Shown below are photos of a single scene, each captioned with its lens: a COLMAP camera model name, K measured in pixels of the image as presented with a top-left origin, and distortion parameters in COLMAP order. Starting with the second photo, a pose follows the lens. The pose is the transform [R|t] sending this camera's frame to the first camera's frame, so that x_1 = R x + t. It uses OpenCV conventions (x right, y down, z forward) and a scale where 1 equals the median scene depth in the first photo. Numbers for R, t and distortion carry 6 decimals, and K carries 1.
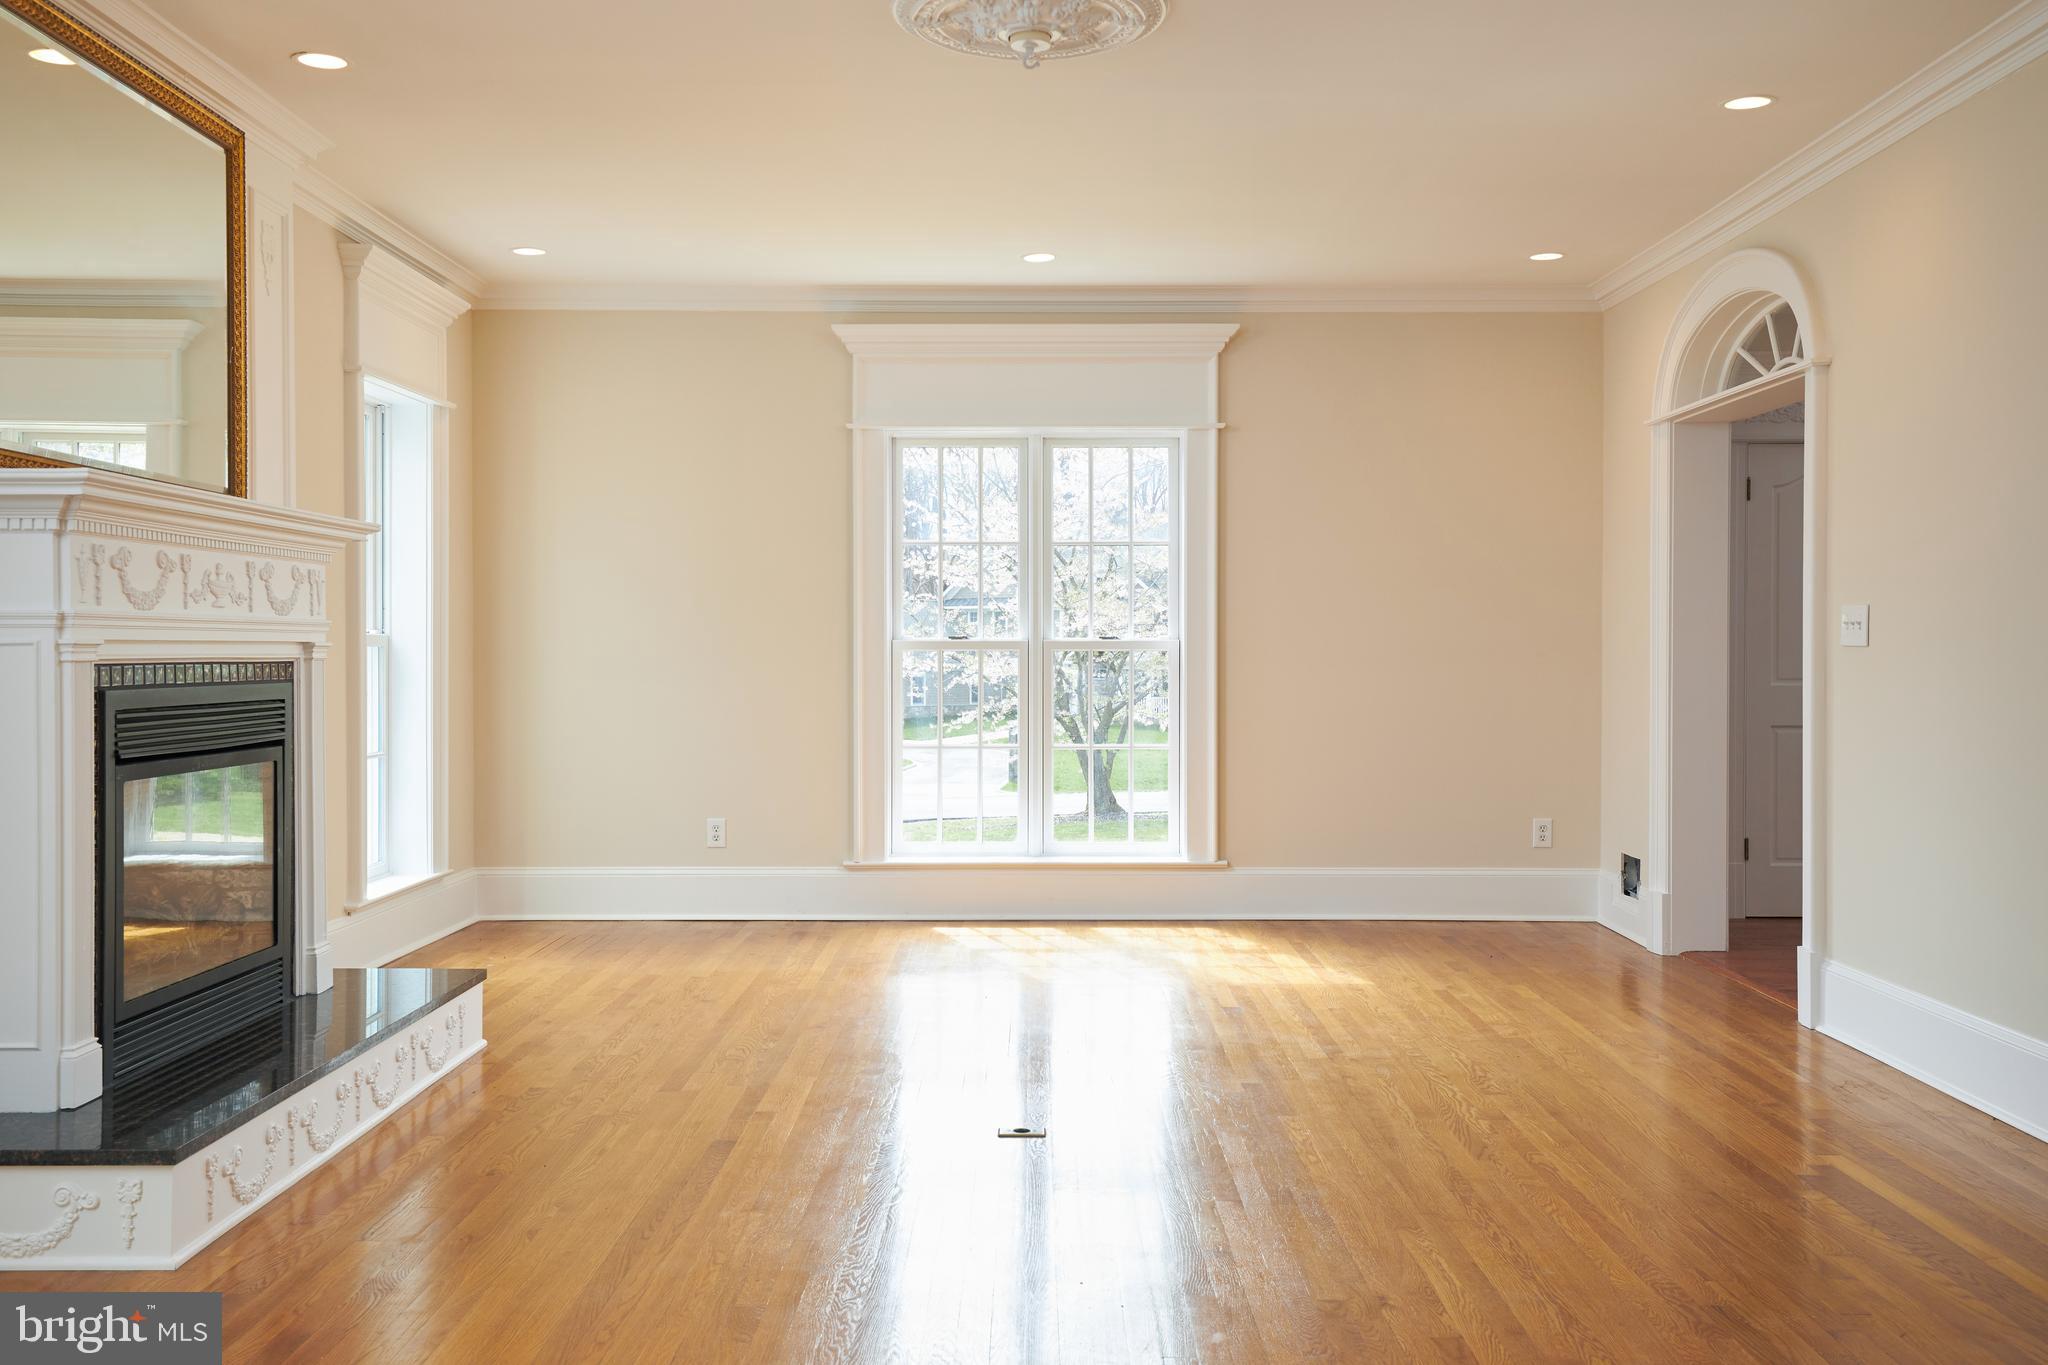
lens RADIAL K [[1991.1, 0, 1026.2], [0, 1991.1, 670.6], [0, 0, 1]] dist [0.057647, 0.000000]
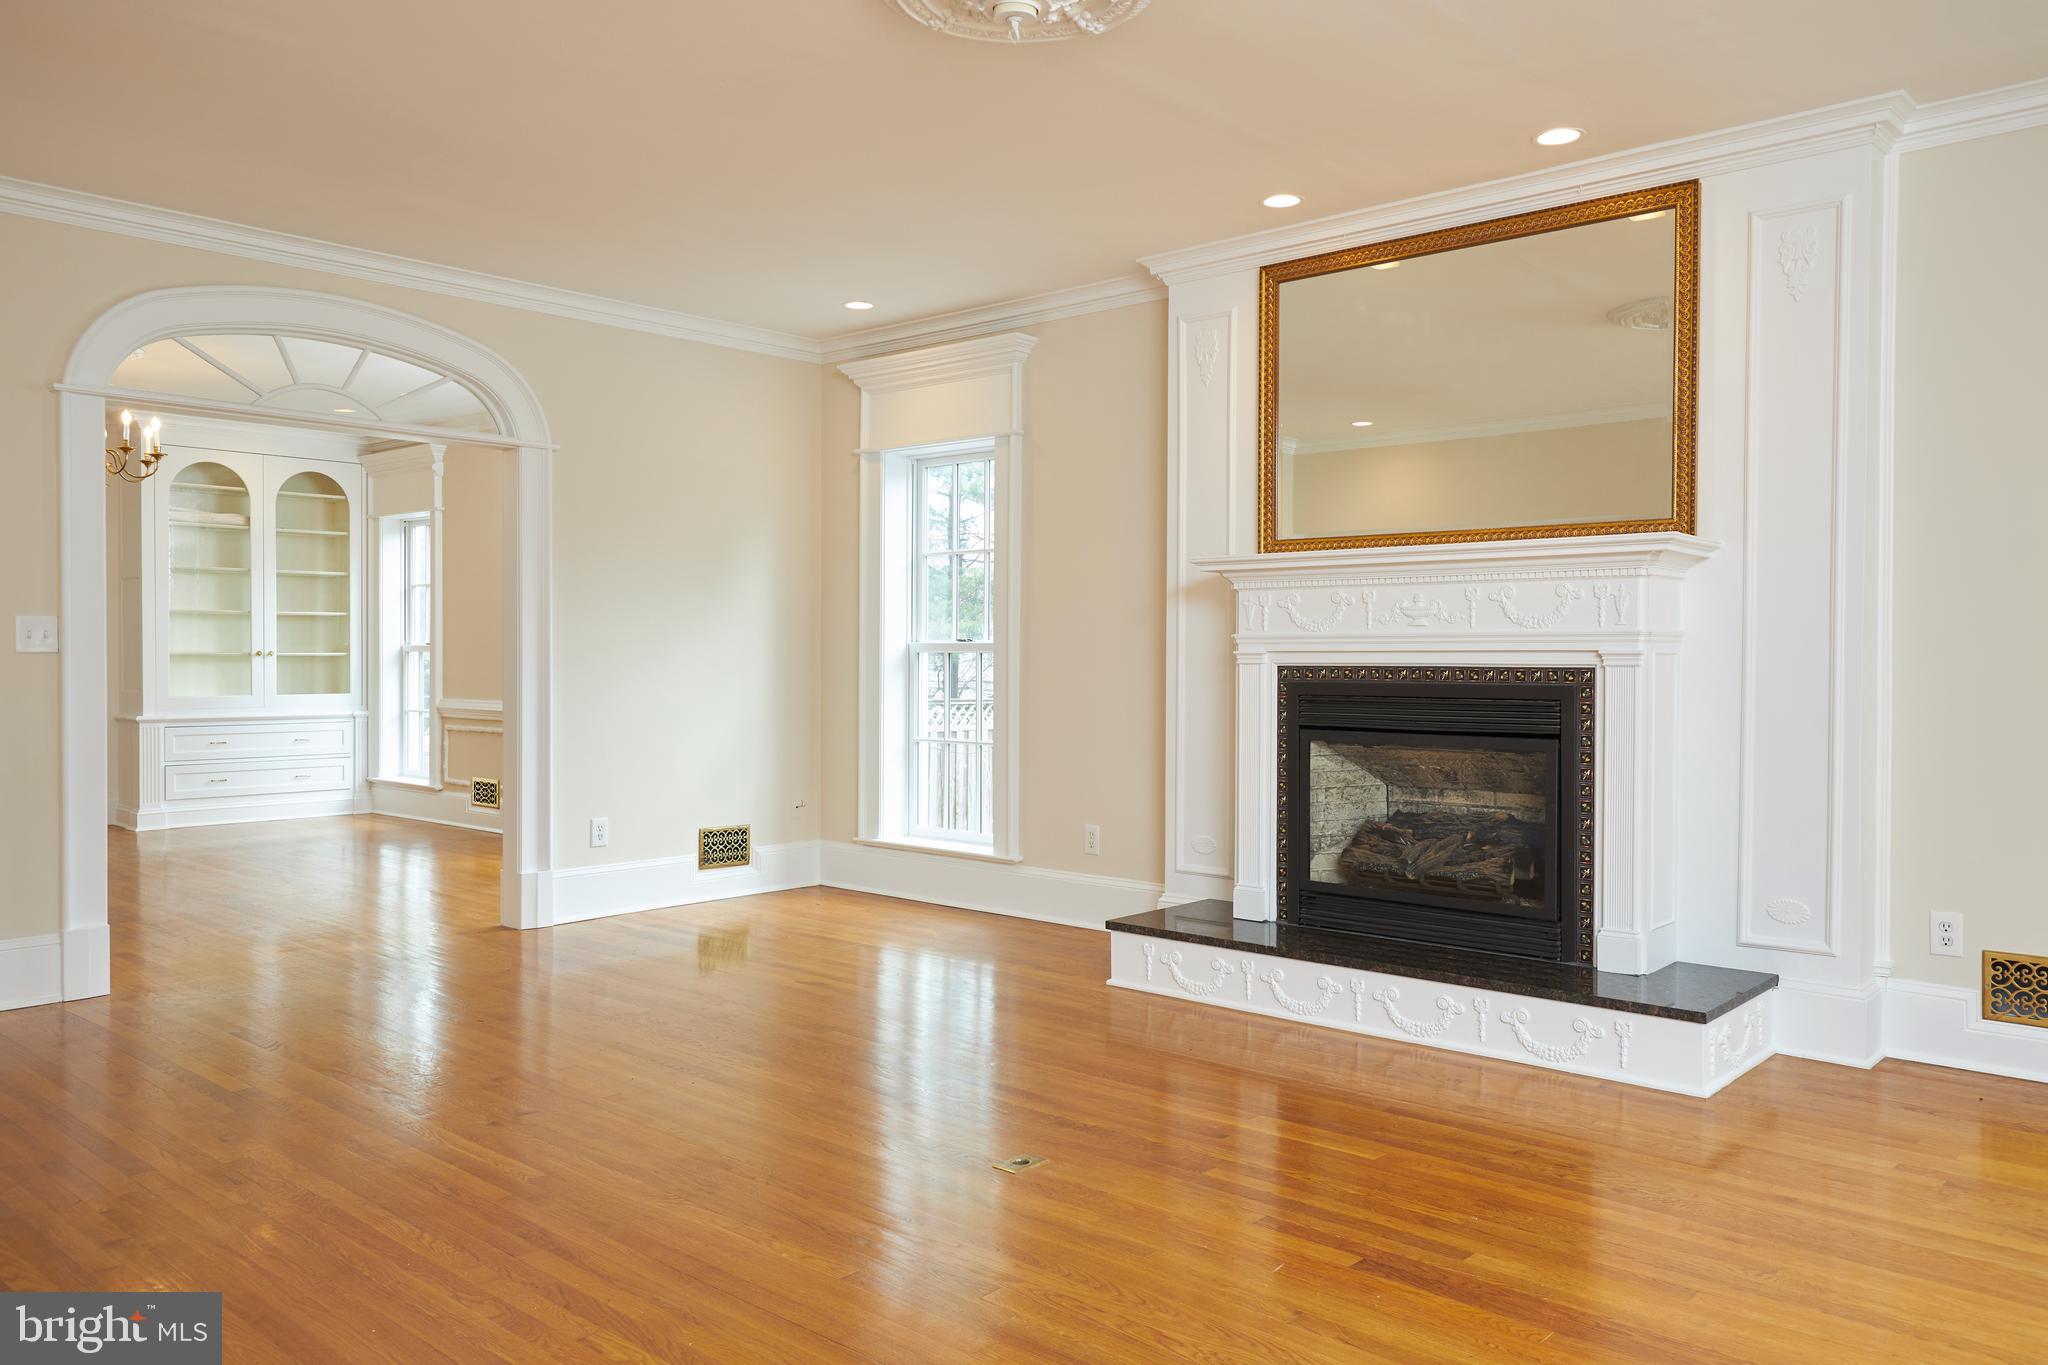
lens RADIAL K [[1470.7, 0, 1028.7], [0, 1470.7, 686.9], [0, 0, 1]] dist [0.039627, 0.002319]
pose [[-0.677849, 0.011890, -0.735105, 0.299632], [-0.009493, 0.999644, 0.024922, -0.007552], [0.735140, 0.023871, -0.677495, 0.863177]]
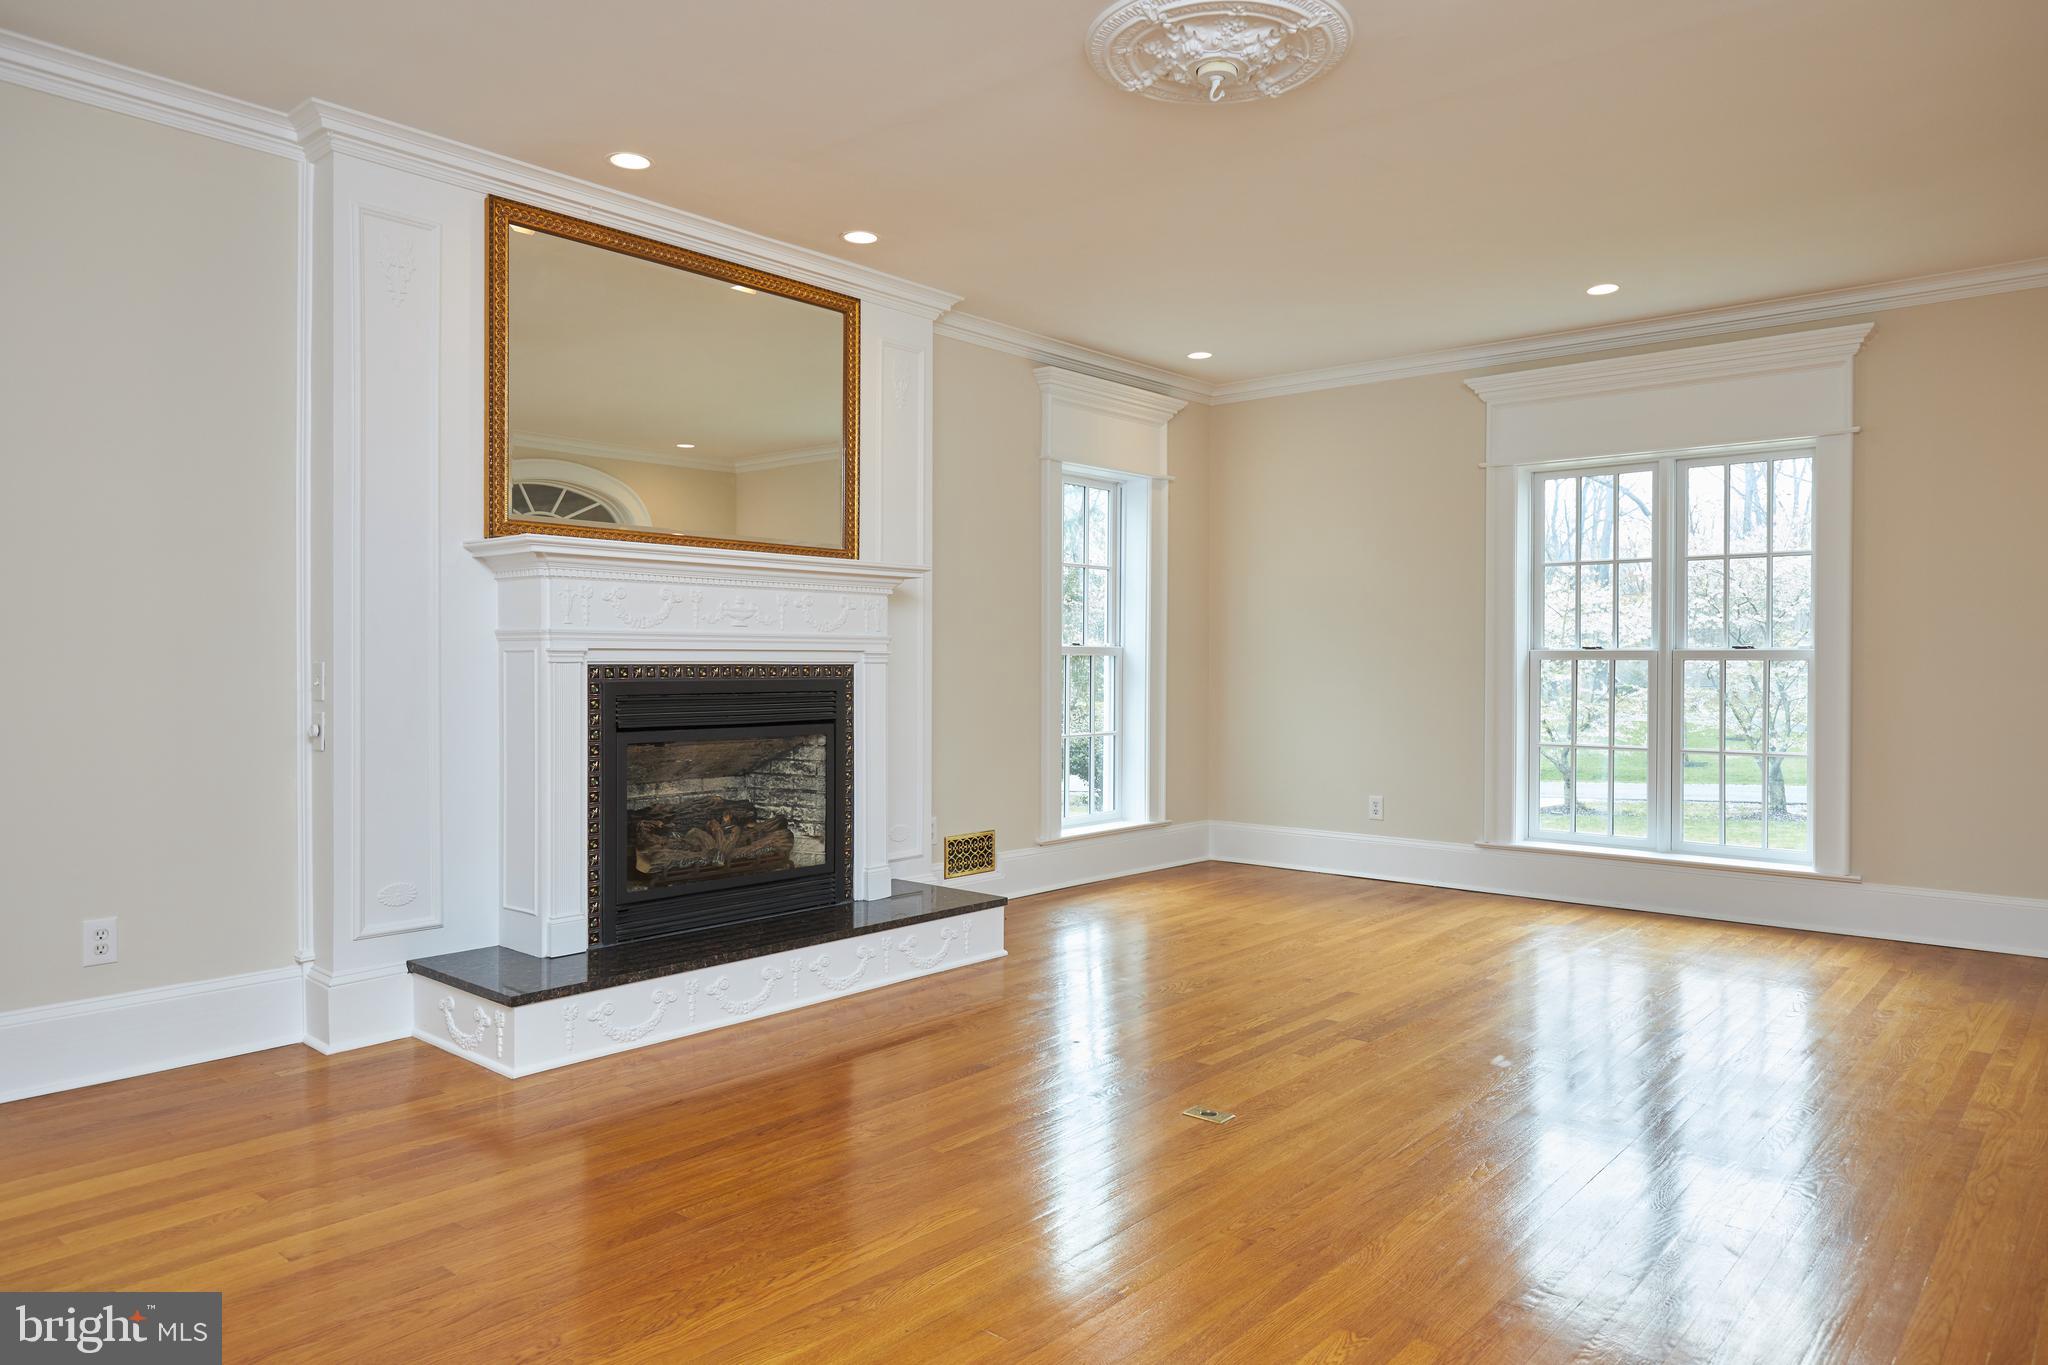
lens RADIAL K [[1339.8, 0, 1022.3], [0, 1339.8, 676.3], [0, 0, 1]] dist [-0.006029, -0.003216]
pose [[0.743798, 0.009472, -0.668337, 0.232114], [-0.008636, 0.999952, 0.004562, -0.001075], [0.668349, 0.002379, 0.743844, 0.243105]]
